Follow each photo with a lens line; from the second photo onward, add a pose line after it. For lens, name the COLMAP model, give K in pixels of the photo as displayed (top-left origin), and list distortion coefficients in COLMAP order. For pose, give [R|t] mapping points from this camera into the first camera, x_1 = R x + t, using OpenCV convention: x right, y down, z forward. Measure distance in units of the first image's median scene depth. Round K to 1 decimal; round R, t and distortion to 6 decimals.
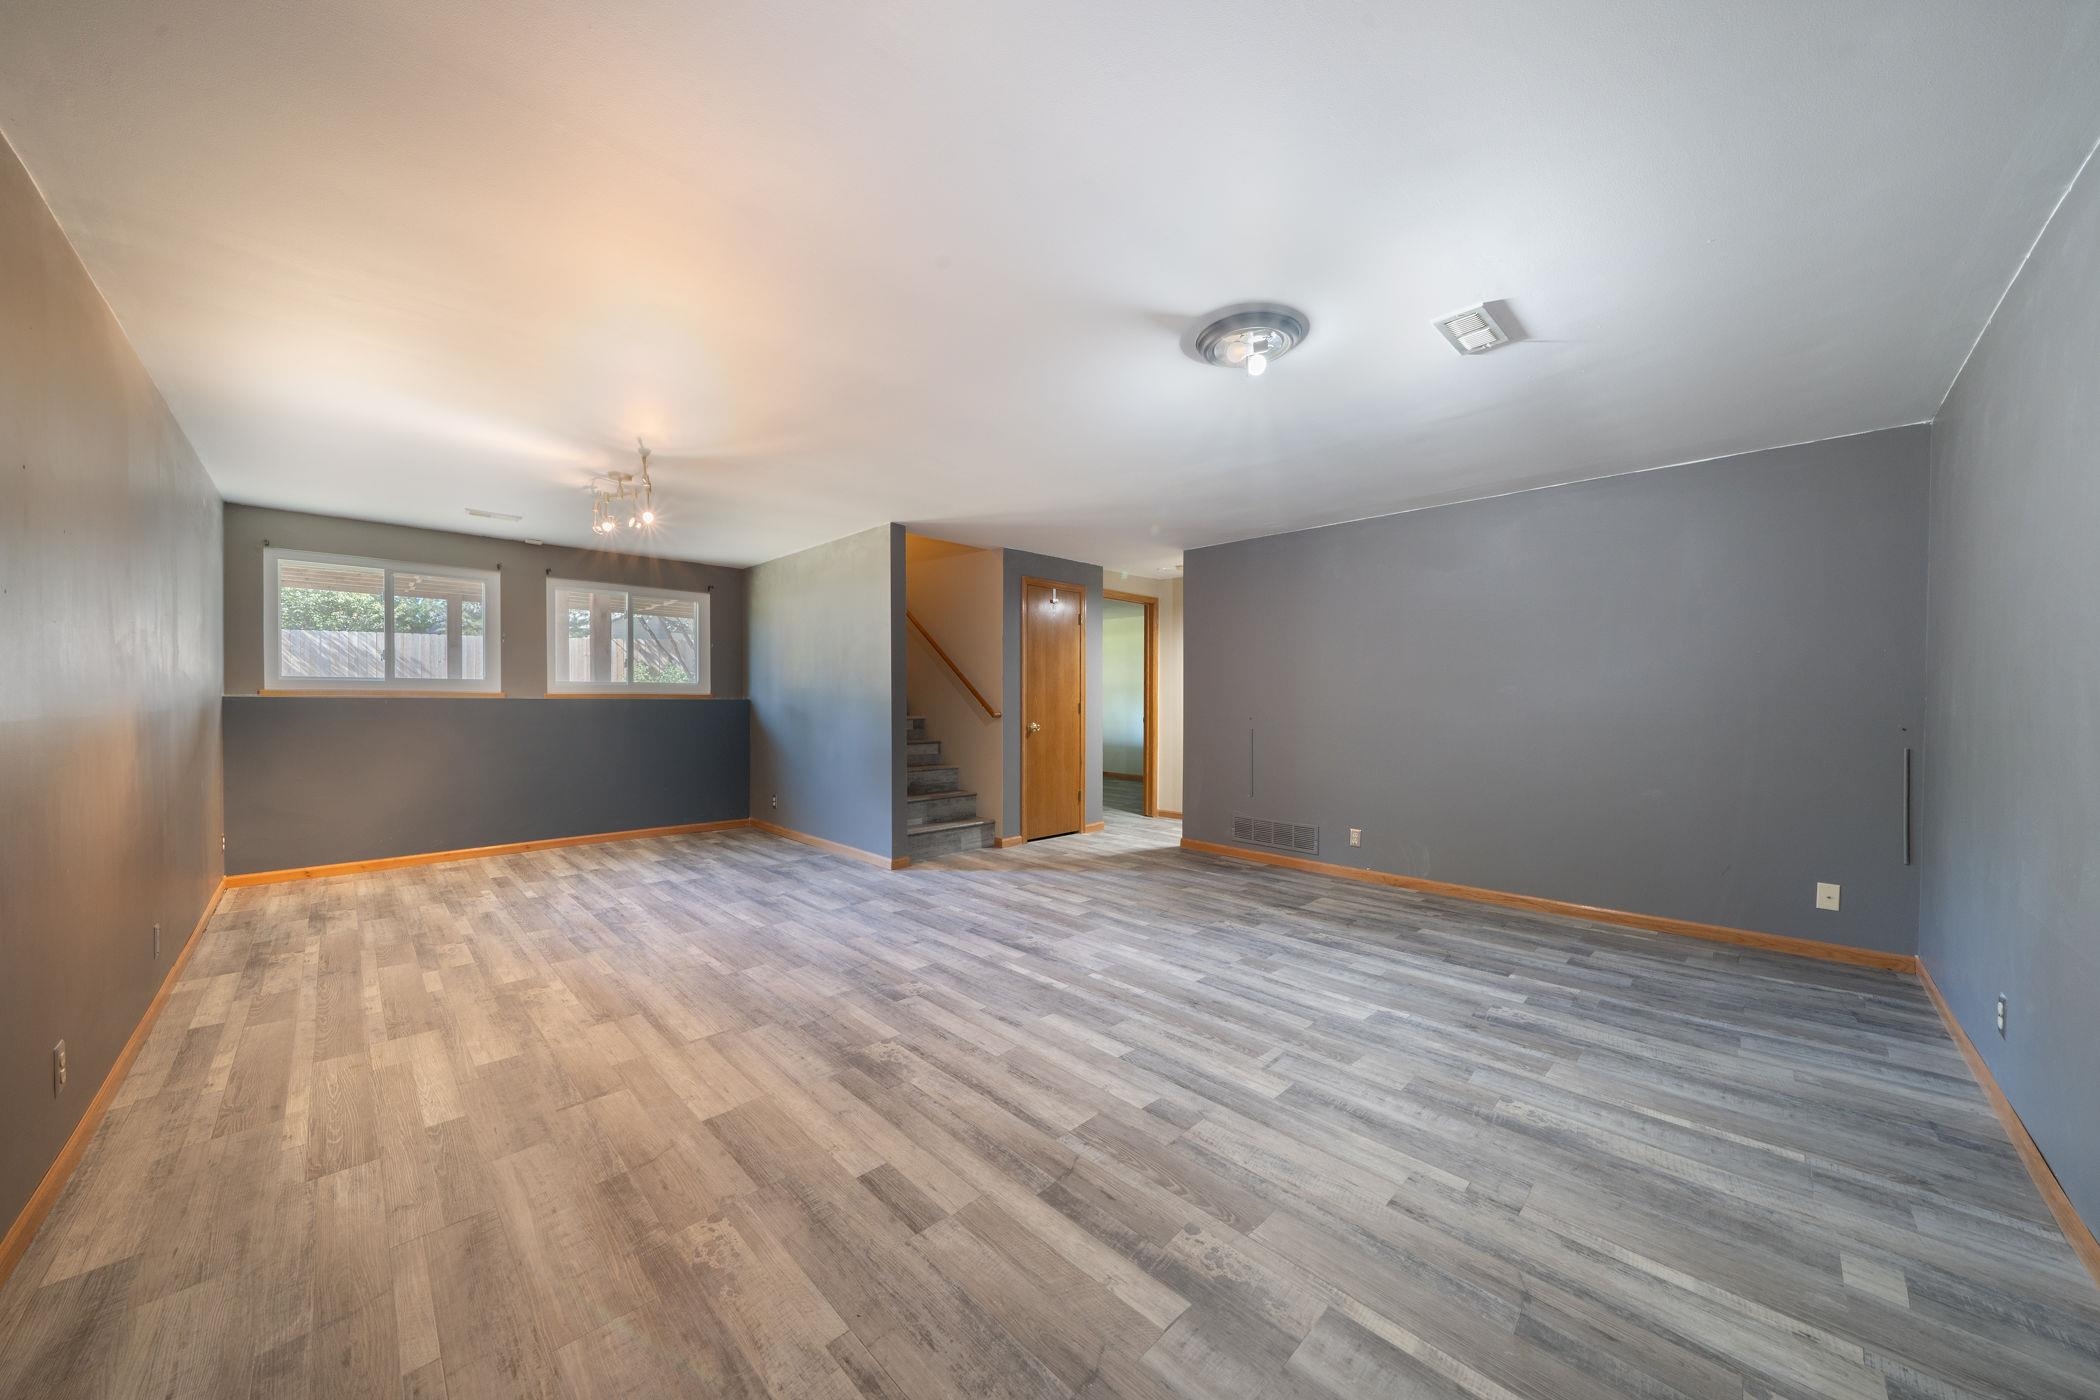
lens RADIAL K [[721.0, 0, 1062.6], [0, 721.0, 684.3], [0, 0, 1]] dist [-0.002806, 0.000120]
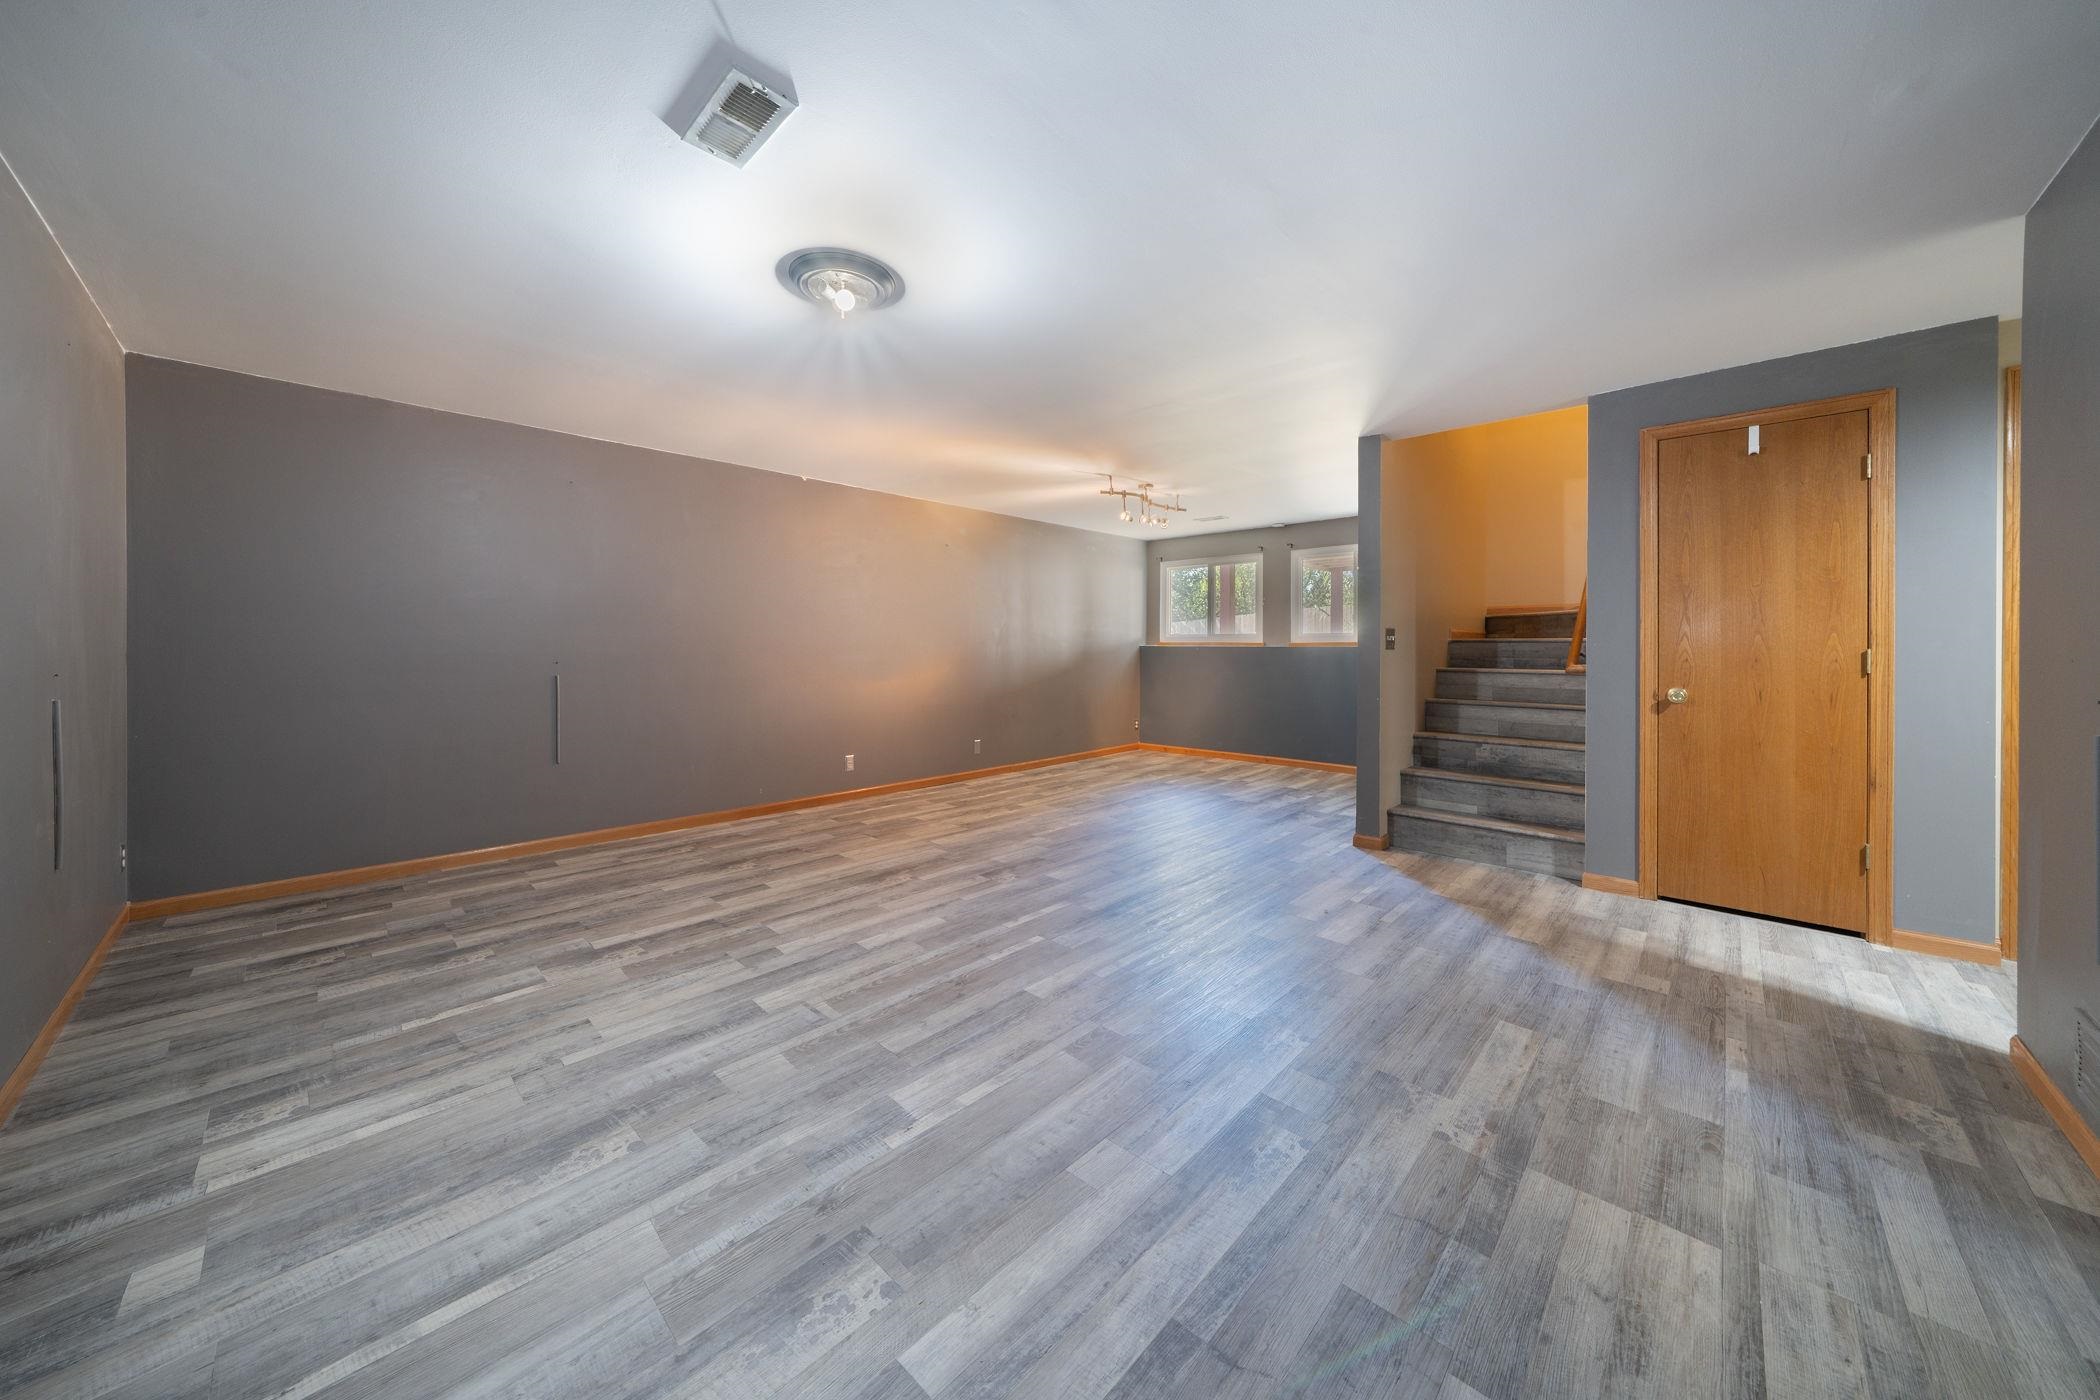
lens RADIAL K [[704.6, 0, 1037.1], [0, 704.6, 689.3], [0, 0, 1]] dist [0.000990, 0.000230]
pose [[0.011479, 0.051148, -0.998625, 1.252323], [0.021700, 0.998443, 0.051388, 0.043370], [0.999699, -0.022260, 0.010351, 1.320831]]
